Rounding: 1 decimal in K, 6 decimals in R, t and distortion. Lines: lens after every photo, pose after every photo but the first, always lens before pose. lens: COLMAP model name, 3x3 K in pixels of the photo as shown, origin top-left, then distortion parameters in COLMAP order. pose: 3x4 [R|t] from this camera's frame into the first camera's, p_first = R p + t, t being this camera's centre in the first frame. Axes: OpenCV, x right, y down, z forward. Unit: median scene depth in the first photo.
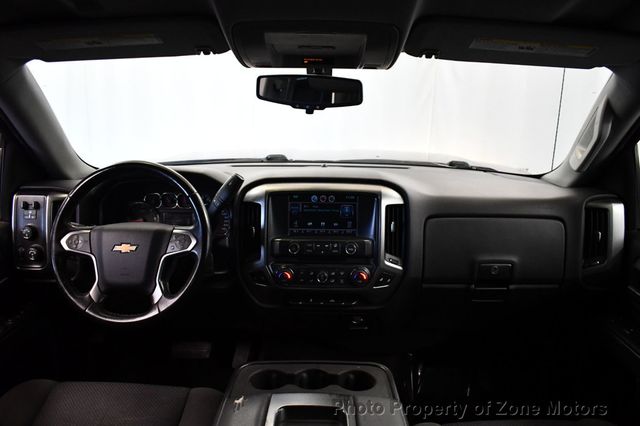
lens RADIAL K [[492.6, 0, 322.8], [0, 492.6, 211.2], [0, 0, 1]] dist [-0.101676, 0.007936]
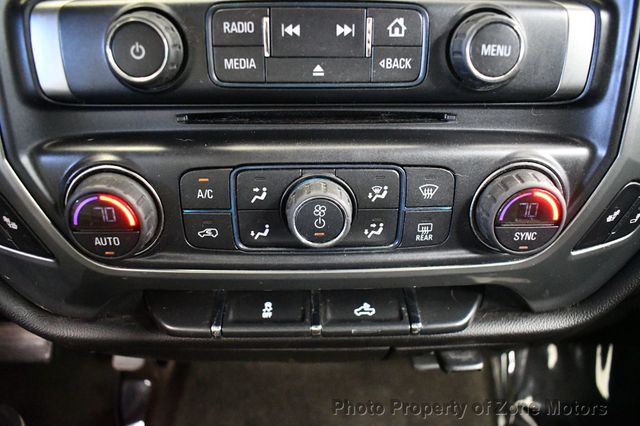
lens RADIAL K [[492.6, 0, 323.6], [0, 492.6, 214.6], [0, 0, 1]] dist [-0.101676, 0.007936]
pose [[0.999124, -0.021827, 0.035713, -0.005771], [0.010809, 0.958869, 0.283643, 0.082429], [-0.040436, -0.283009, 0.958265, 0.821443]]
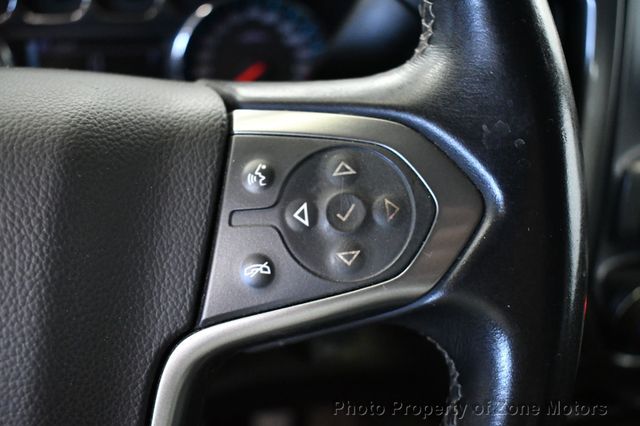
lens RADIAL K [[702.5, 0, 318.2], [0, 702.5, 214.8], [0, 0, 1]] dist [0.005370, 0.000000]
pose [[0.990626, -0.051352, 0.126584, -0.271418], [0.031581, 0.987642, 0.153513, 0.032611], [-0.132902, -0.148076, 0.980005, 0.725945]]
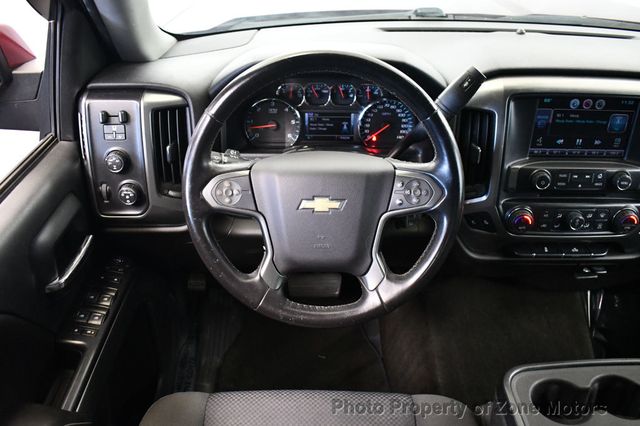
lens RADIAL K [[546.8, 0, 325.9], [0, 546.8, 210.7], [0, 0, 1]] dist [-0.091394, 0.007703]
pose [[0.999768, -0.008072, 0.019991, -0.356797], [0.001649, 0.953185, 0.302384, -0.103831], [-0.021496, -0.302280, 0.952977, 0.303355]]
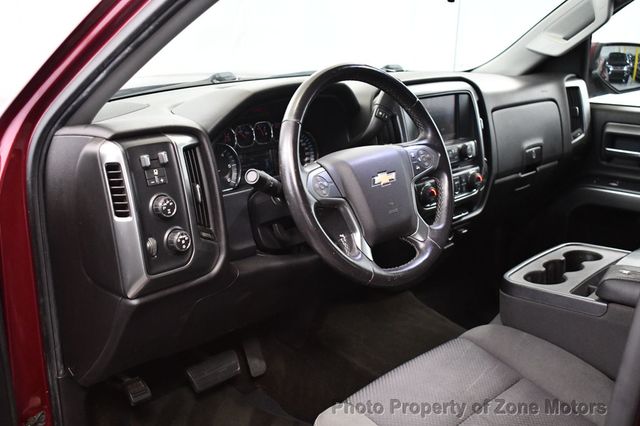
lens RADIAL K [[720.6, 0, 318.2], [0, 720.6, 213.1], [0, 0, 1]] dist [-0.077733, 0.000000]
pose [[0.685973, -0.207484, 0.697417, -1.081158], [0.180974, 0.977014, 0.112661, -0.012463], [-0.704762, 0.048932, 0.707755, 0.249641]]
